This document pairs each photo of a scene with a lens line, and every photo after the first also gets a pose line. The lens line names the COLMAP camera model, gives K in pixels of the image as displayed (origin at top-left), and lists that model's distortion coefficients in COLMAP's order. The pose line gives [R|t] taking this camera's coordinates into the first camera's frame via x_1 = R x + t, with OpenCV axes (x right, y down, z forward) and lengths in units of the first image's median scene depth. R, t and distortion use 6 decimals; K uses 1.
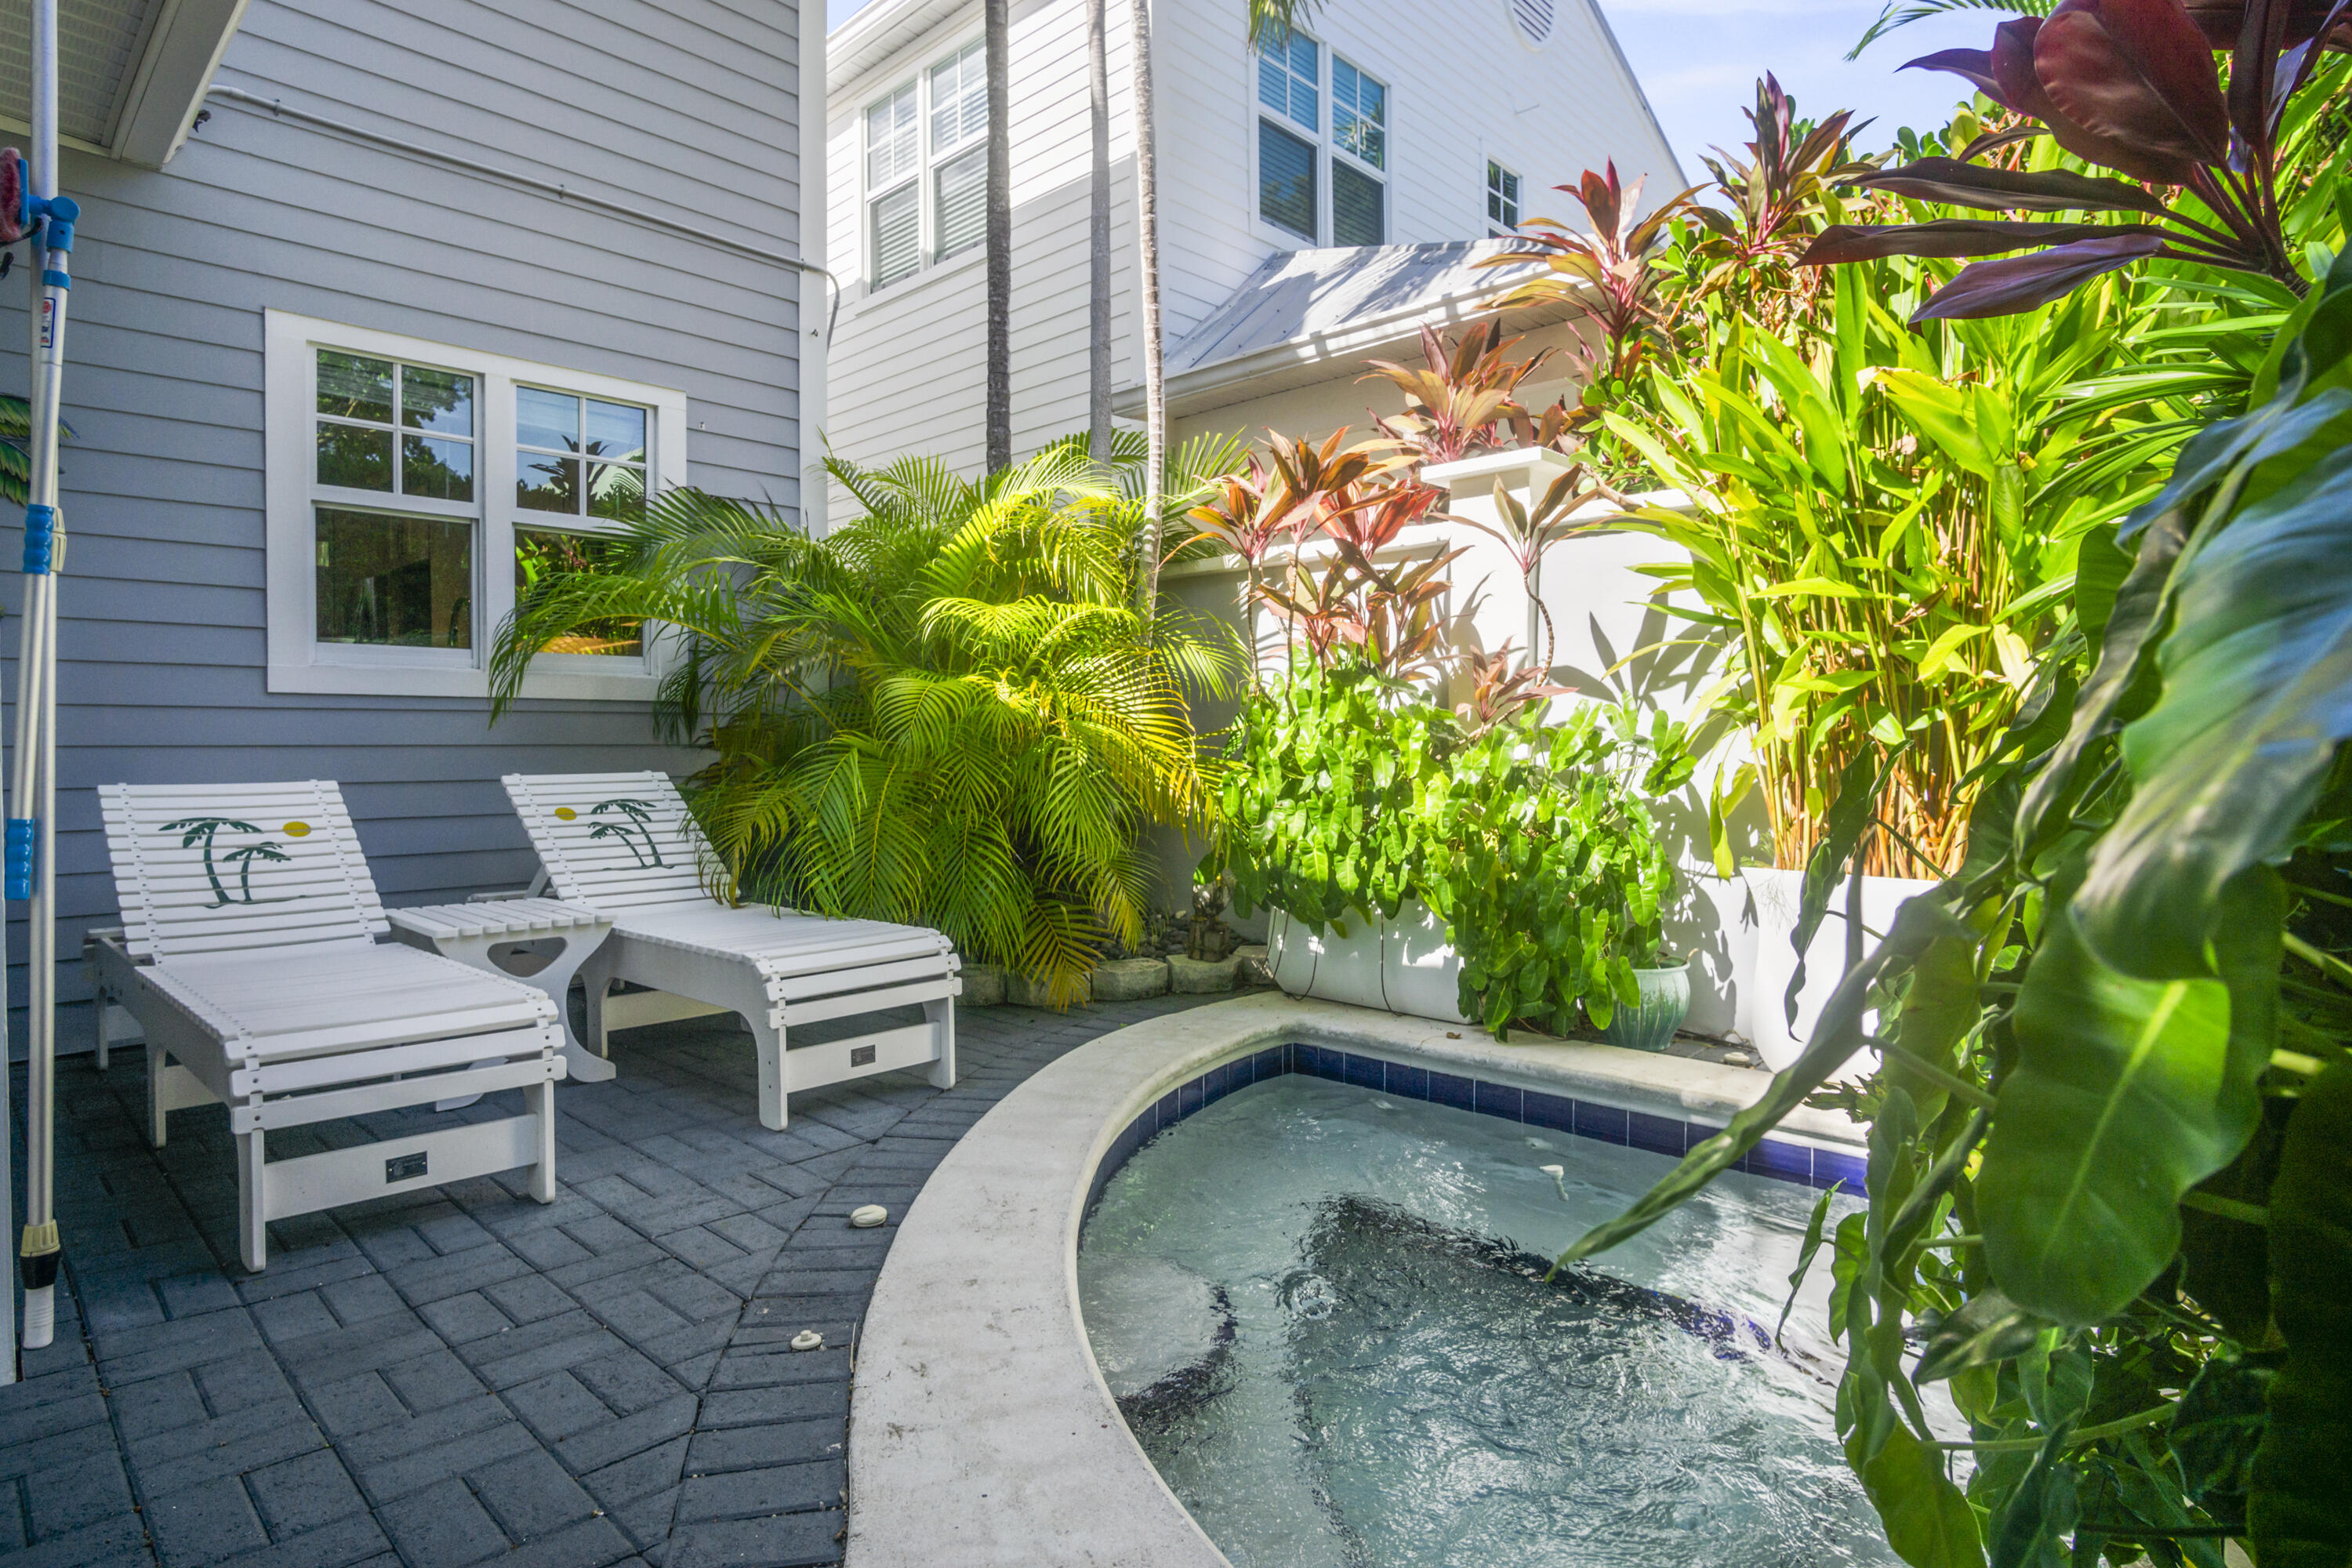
lens RADIAL K [[1278.9, 0, 1165.3], [0, 1278.9, 762.3], [0, 0, 1]] dist [-0.034317, 0.002386]
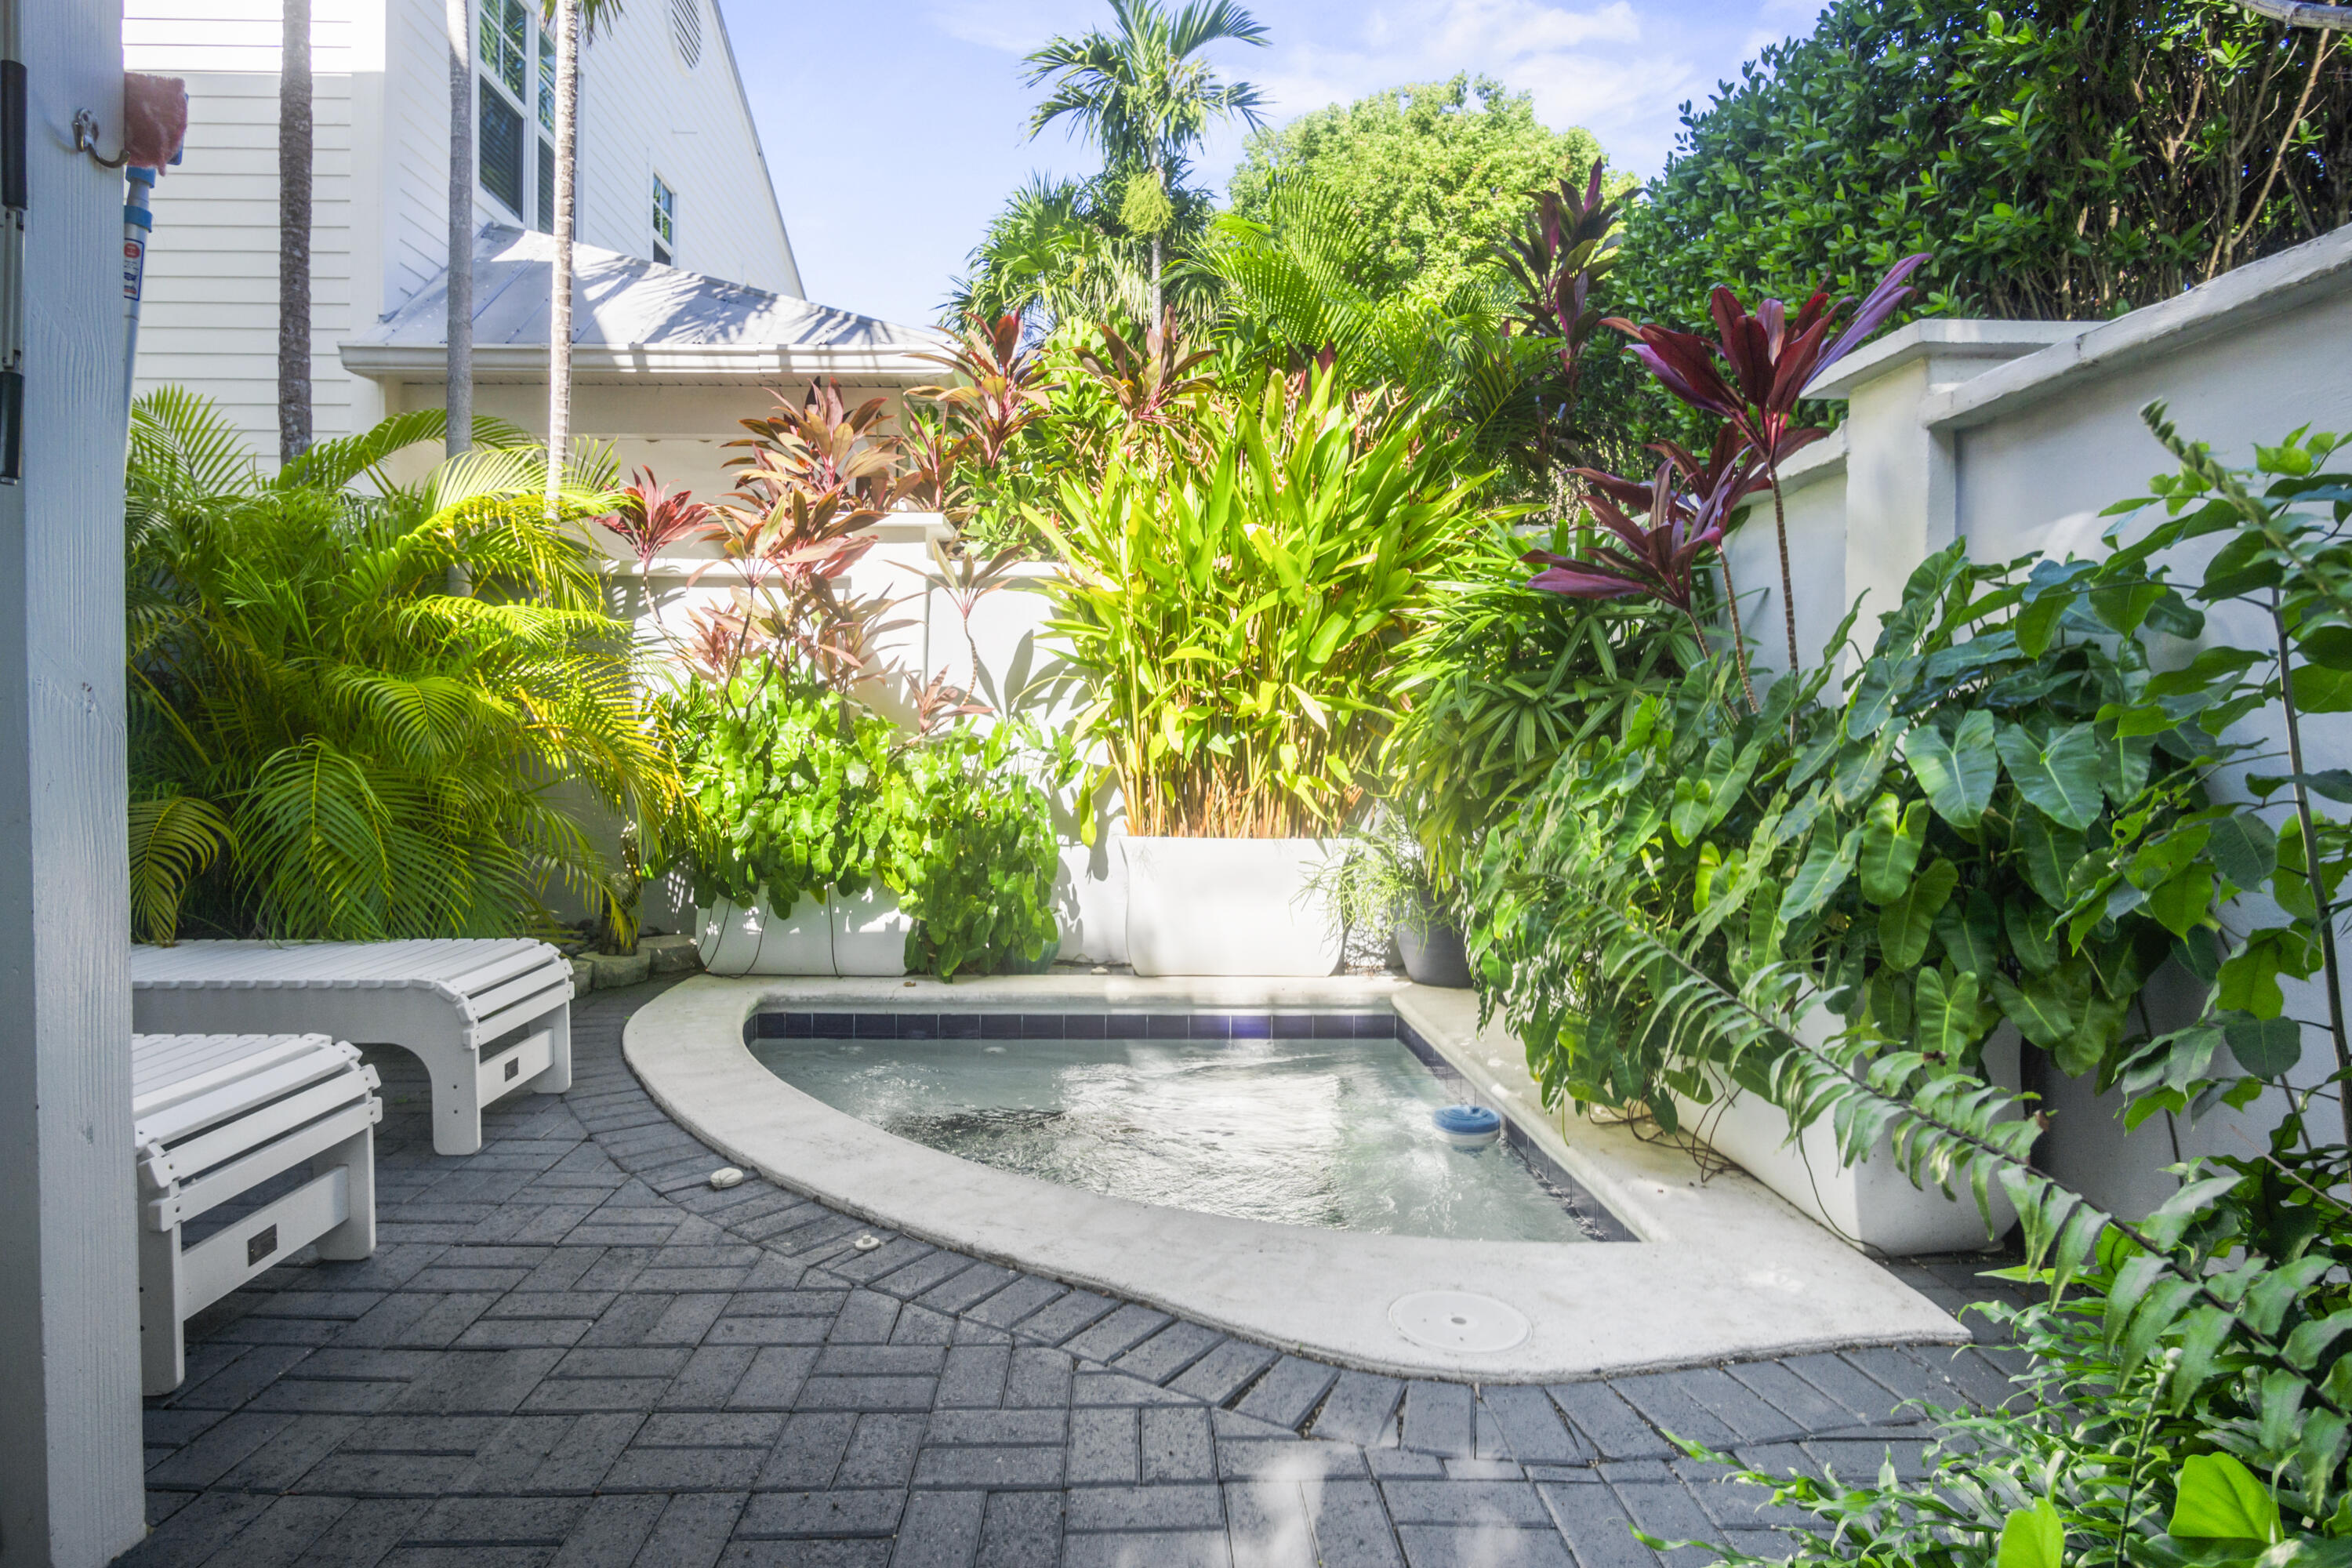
lens RADIAL K [[1278.9, 0, 1172.4], [0, 1278.9, 769.3], [0, 0, 1]] dist [-0.034317, 0.002386]
pose [[0.682780, -0.010839, 0.730543, -0.502756], [-0.002172, 0.999855, 0.016865, -0.017121], [-0.730620, -0.013102, 0.682658, -0.037078]]
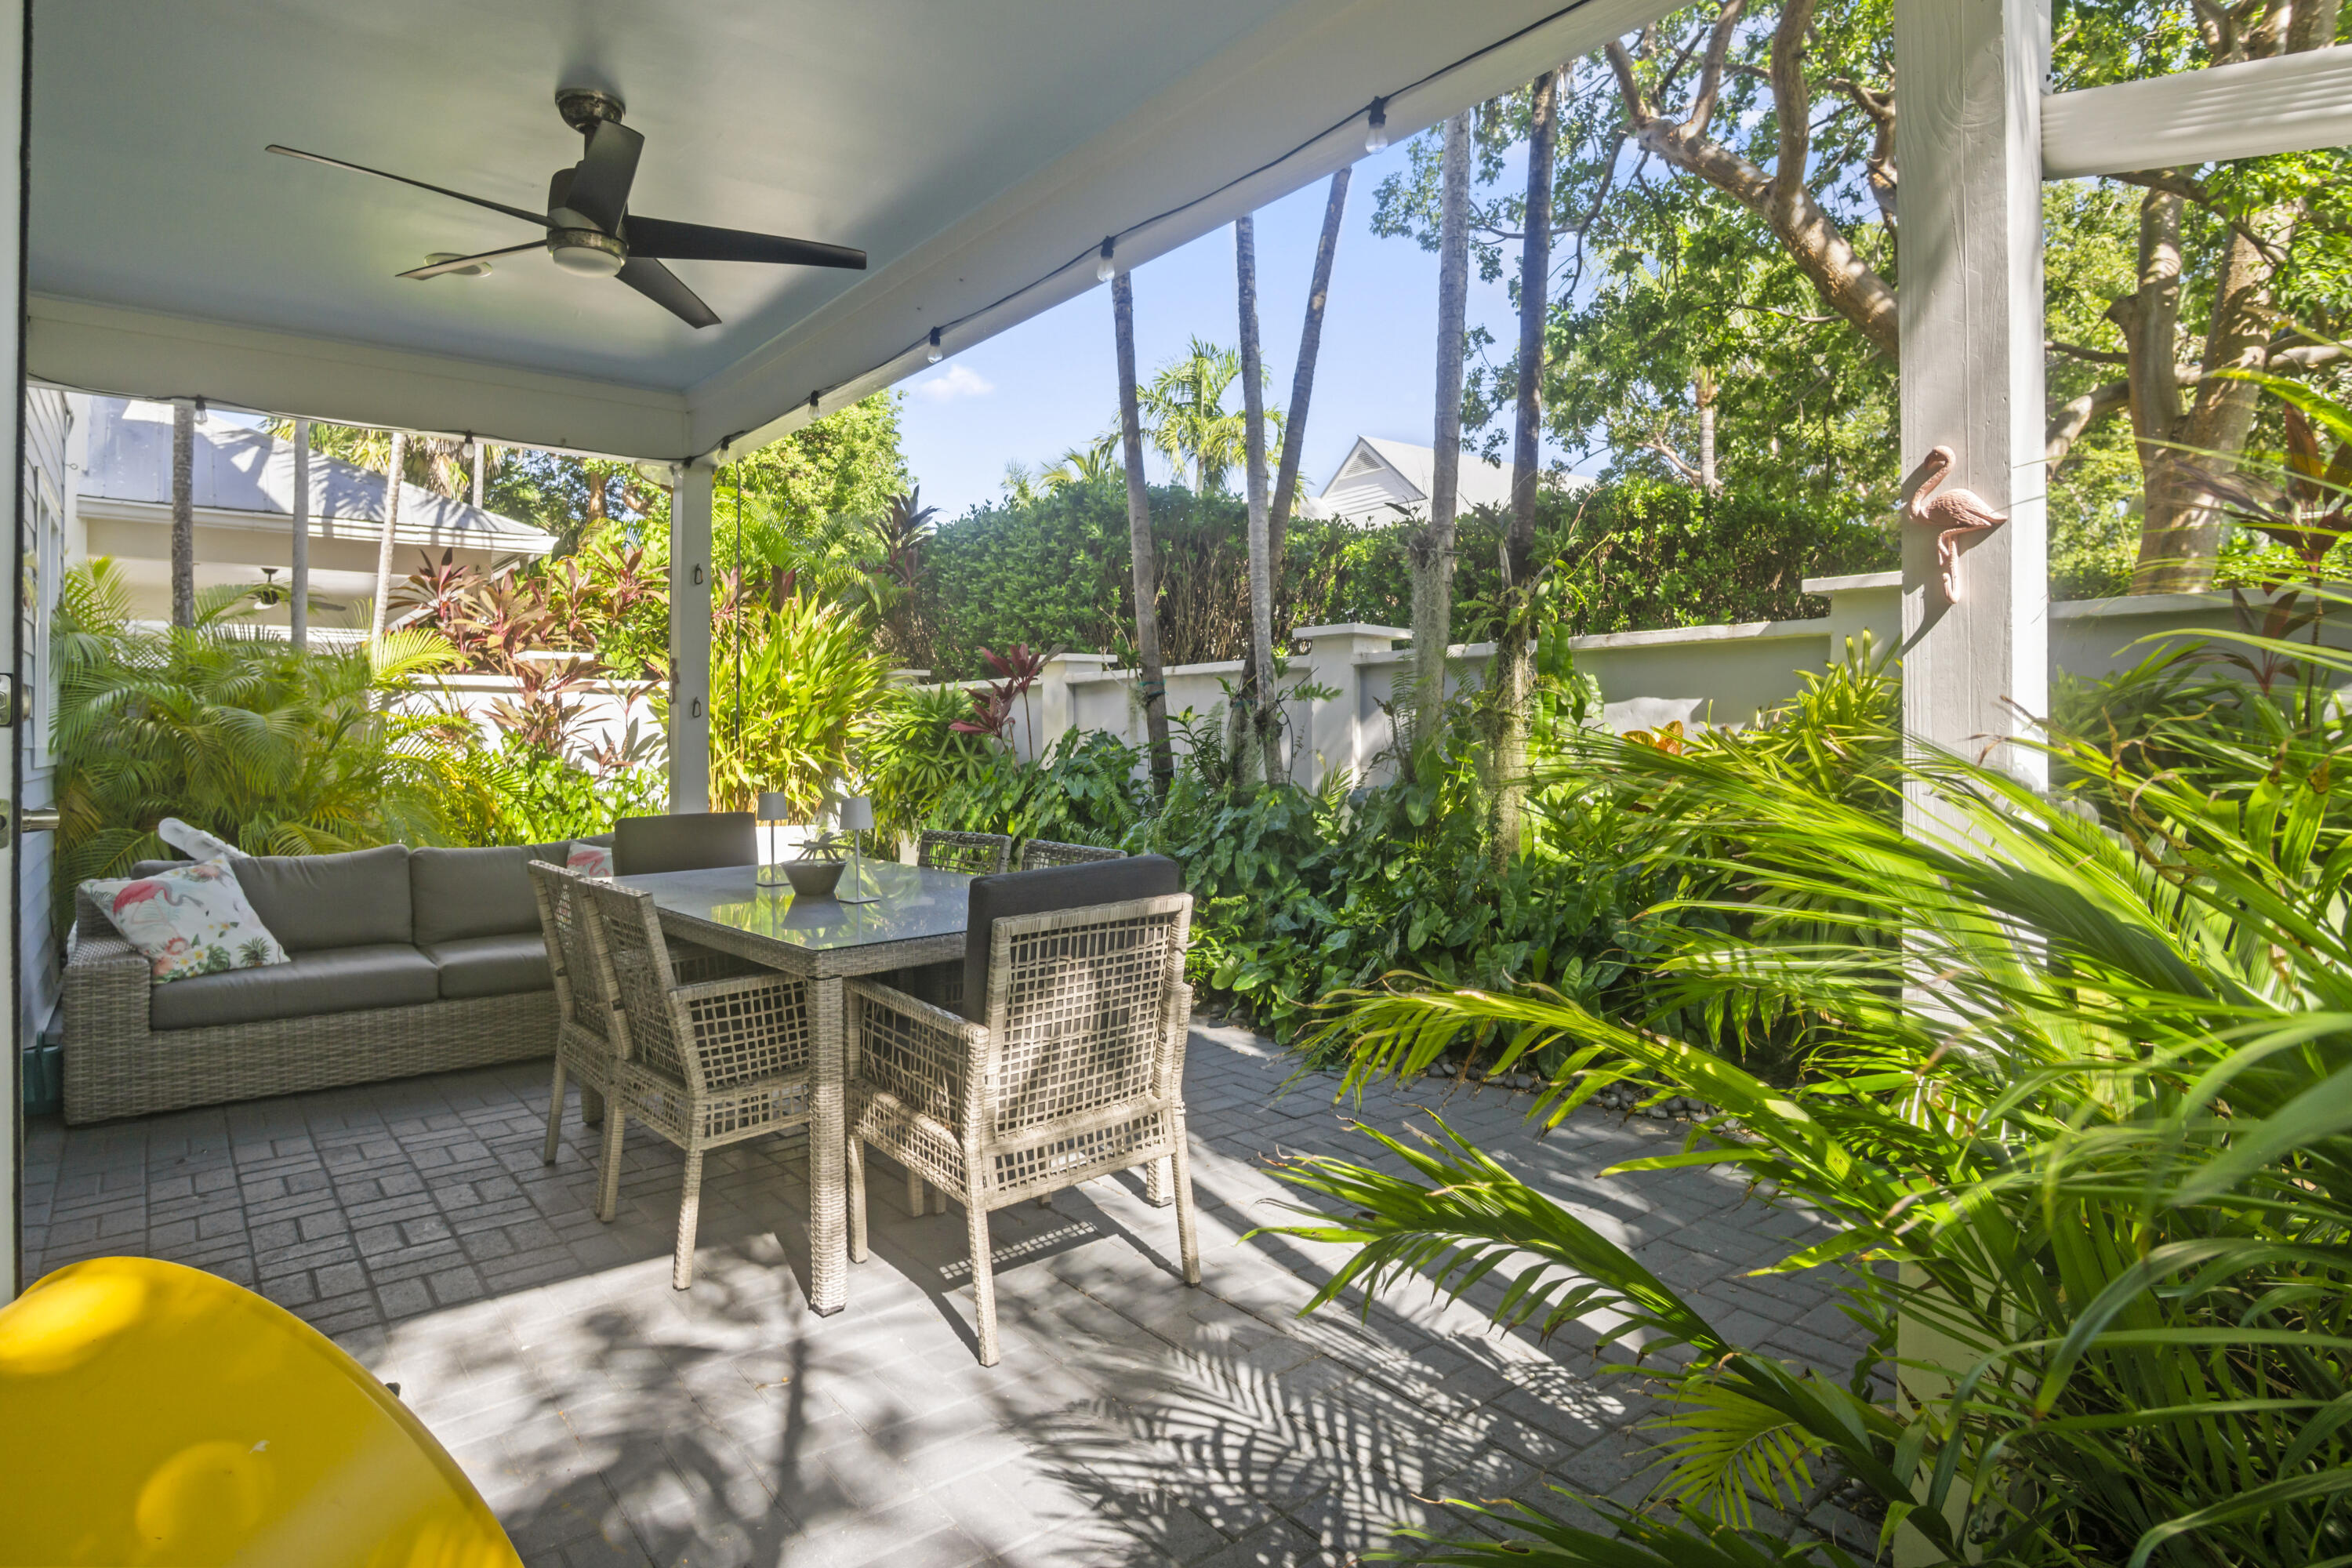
lens RADIAL K [[1278.9, 0, 1178.8], [0, 1278.9, 760.5], [0, 0, 1]] dist [-0.034317, 0.002386]
pose [[0.116111, -0.008592, 0.993199, -1.940677], [0.008856, 0.999932, 0.007615, -0.069158], [-0.993197, 0.007912, 0.116180, -0.325200]]
